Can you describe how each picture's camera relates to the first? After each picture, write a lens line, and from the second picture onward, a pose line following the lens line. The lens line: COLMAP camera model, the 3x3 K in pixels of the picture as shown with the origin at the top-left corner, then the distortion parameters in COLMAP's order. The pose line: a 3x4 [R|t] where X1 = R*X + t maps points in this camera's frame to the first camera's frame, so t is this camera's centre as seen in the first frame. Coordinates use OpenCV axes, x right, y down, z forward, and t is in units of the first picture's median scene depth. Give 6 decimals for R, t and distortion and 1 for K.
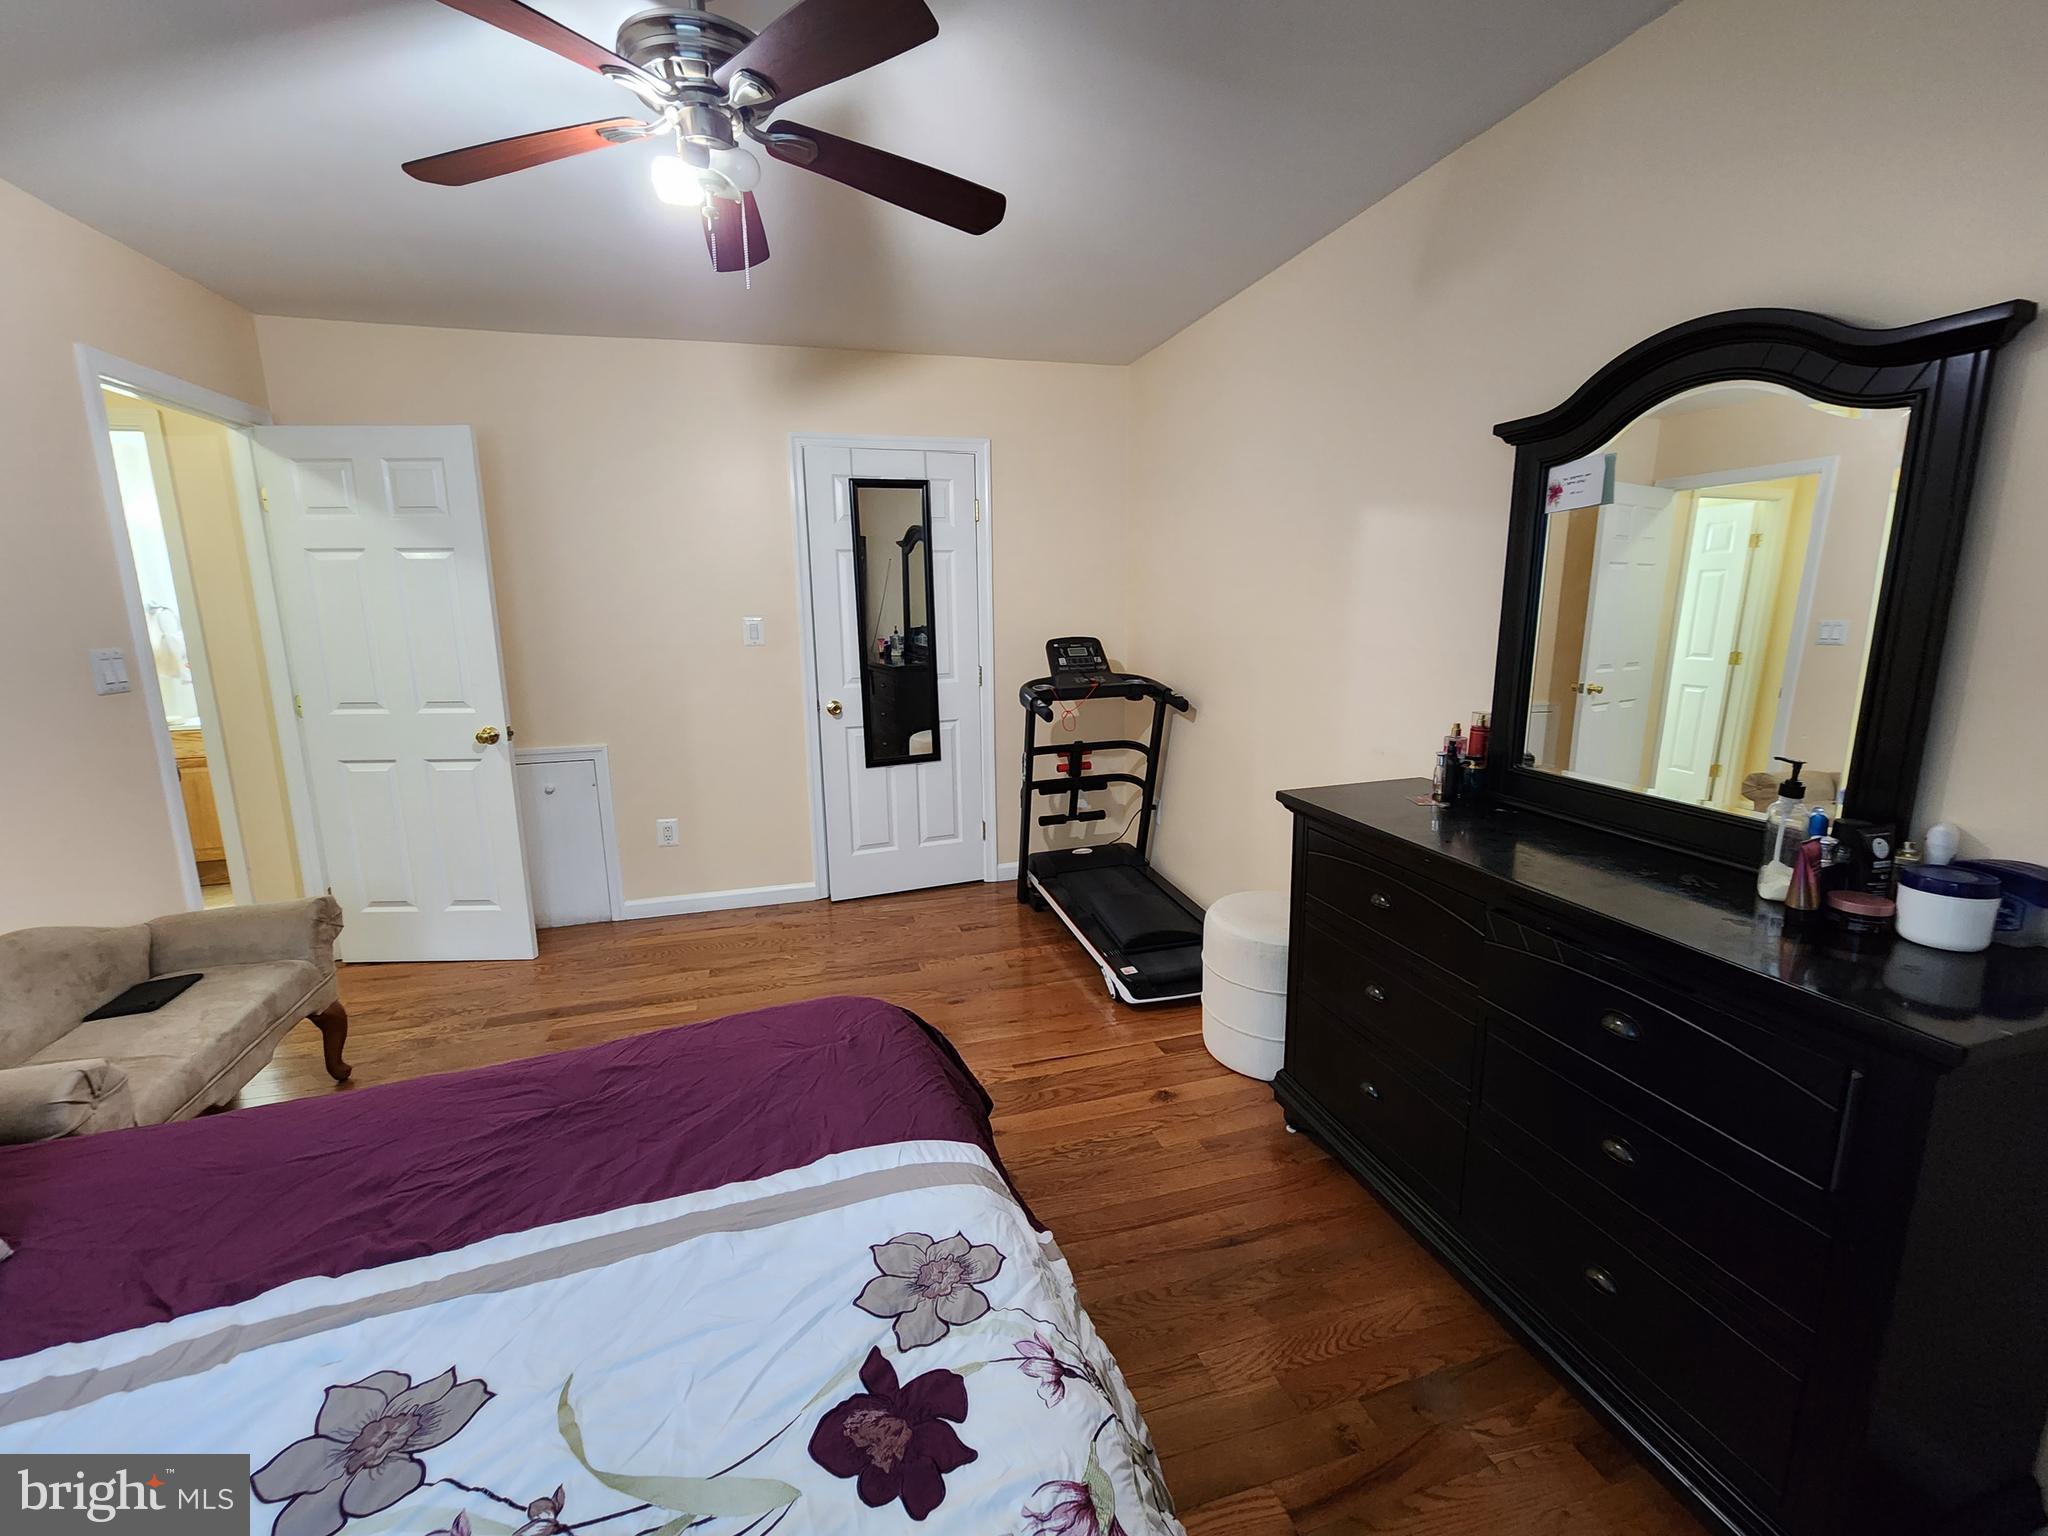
lens RADIAL K [[839.7, 0, 1021.8], [0, 839.7, 771.4], [0, 0, 1]] dist [-0.001532, -0.001686]
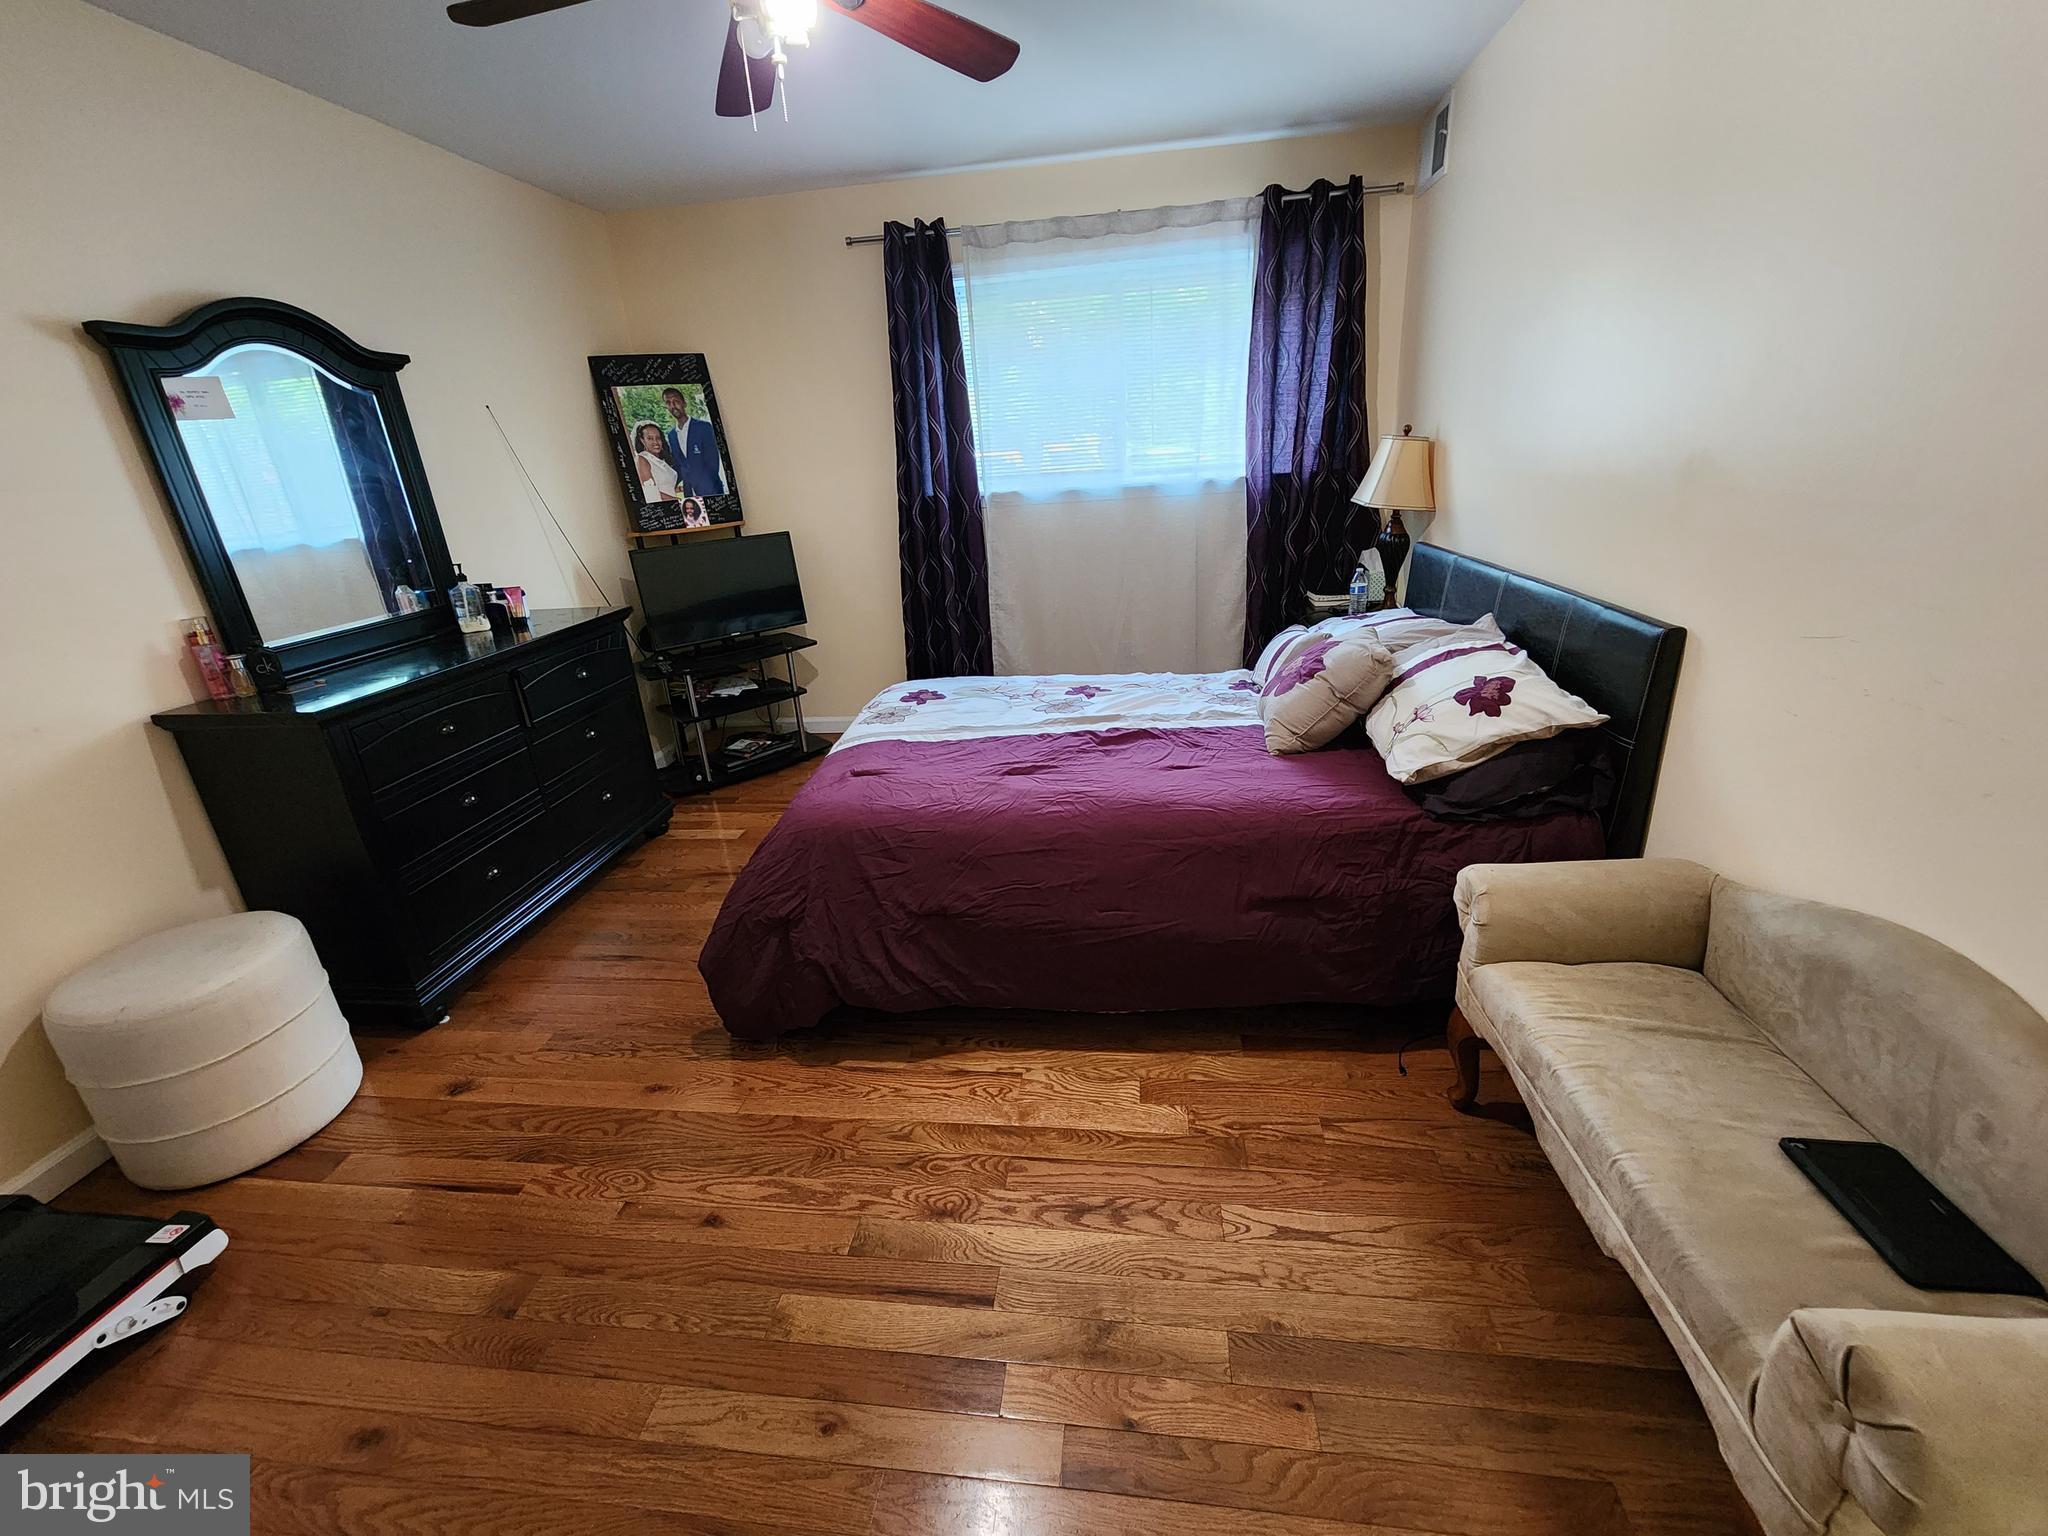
lens RADIAL K [[839.7, 0, 1022.5], [0, 839.7, 767.3], [0, 0, 1]] dist [-0.001532, -0.001686]
pose [[-0.921795, -0.077252, 0.379903, -0.860079], [0.134997, 0.854651, 0.501346, -0.317938], [-0.363415, 0.513424, -0.777384, 1.679947]]
